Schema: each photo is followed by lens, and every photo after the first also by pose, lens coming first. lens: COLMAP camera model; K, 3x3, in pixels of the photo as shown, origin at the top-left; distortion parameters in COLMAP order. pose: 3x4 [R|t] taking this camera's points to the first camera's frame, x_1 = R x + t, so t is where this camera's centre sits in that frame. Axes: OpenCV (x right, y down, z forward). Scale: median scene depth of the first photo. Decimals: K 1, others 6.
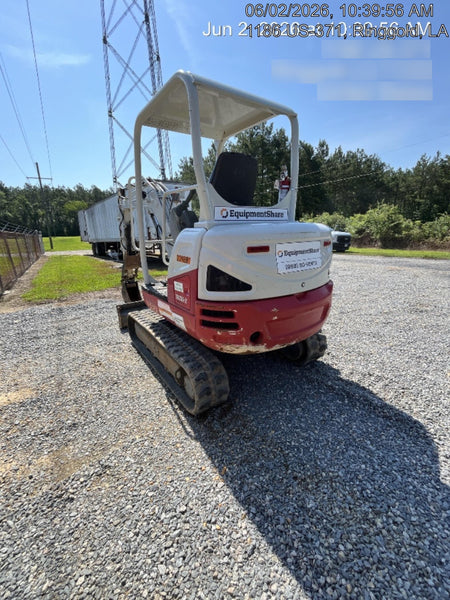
lens RADIAL K [[255.7, 0, 225.0], [0, 255.7, 300.0], [0, 0, 1]] dist [-0.004591, -0.000146]
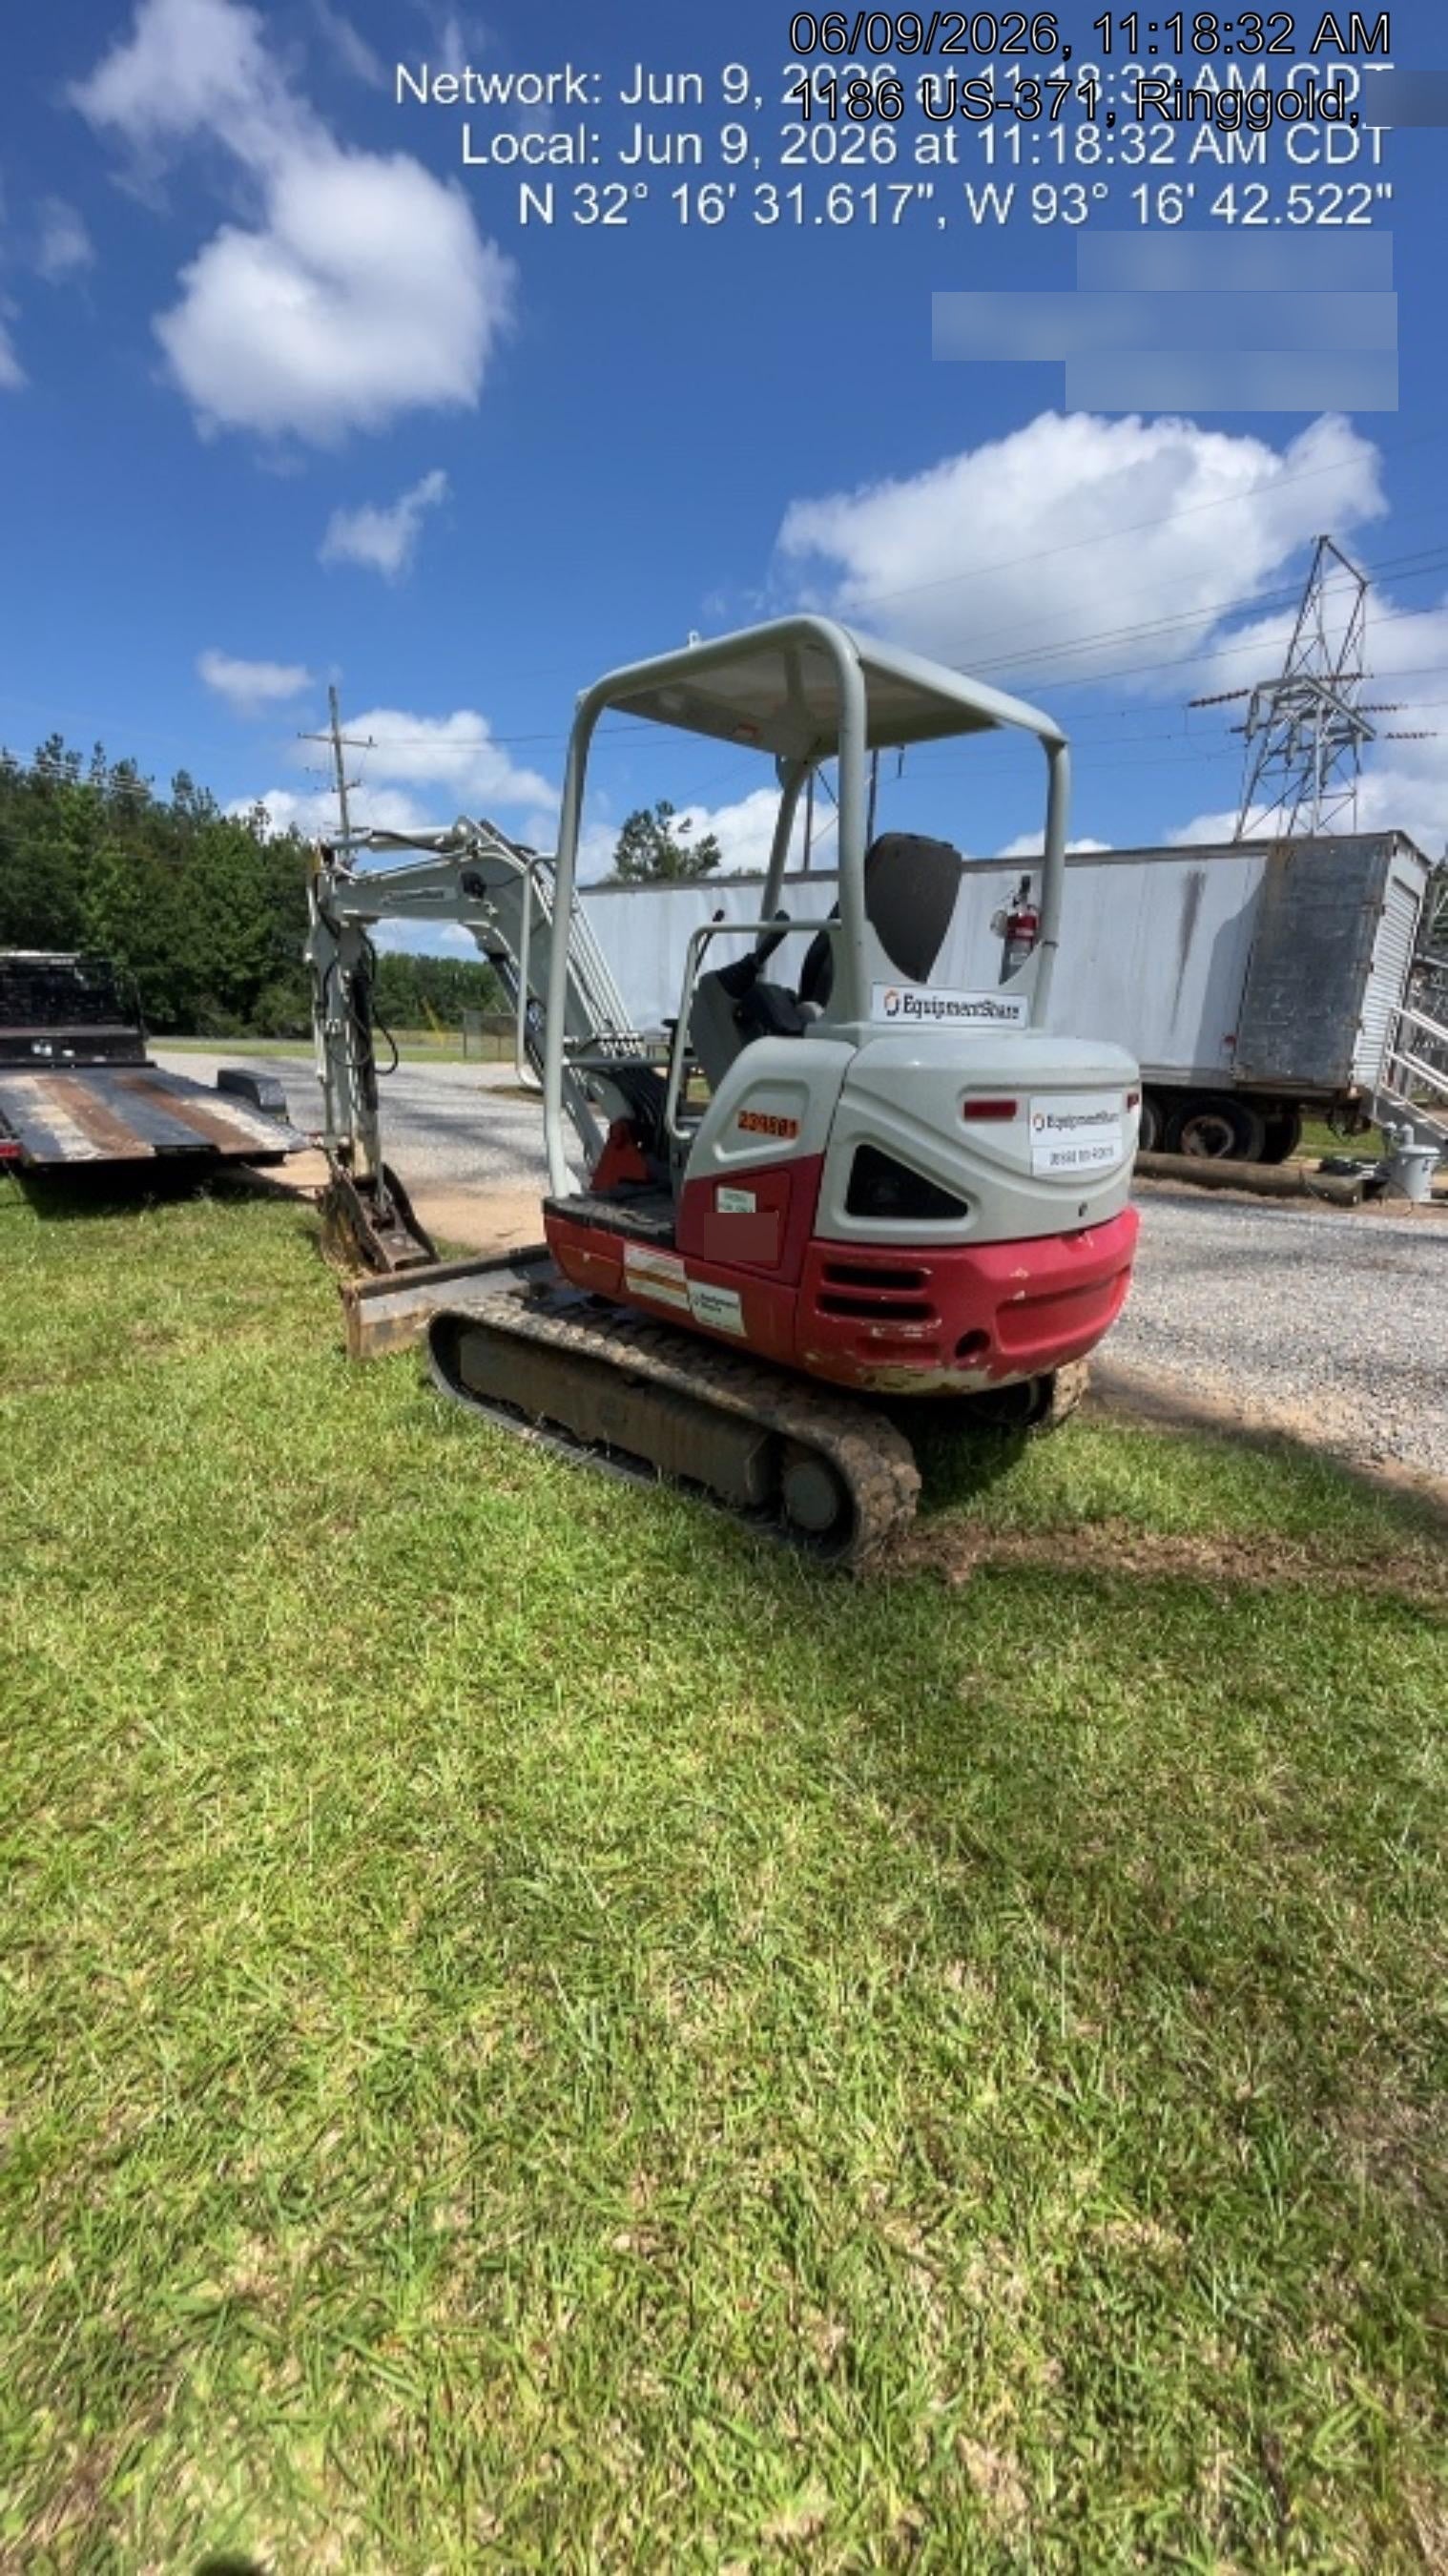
lens RADIAL K [[1122.6, 0, 724.0], [0, 1122.6, 1288.0], [0, 0, 1]] dist [0.035128, 0.000062]
pose [[0.981017, 0.023920, 0.192440, -0.483241], [-0.019987, 0.999550, -0.022349, 0.095504], [-0.192888, 0.018078, 0.981054, -0.467213]]
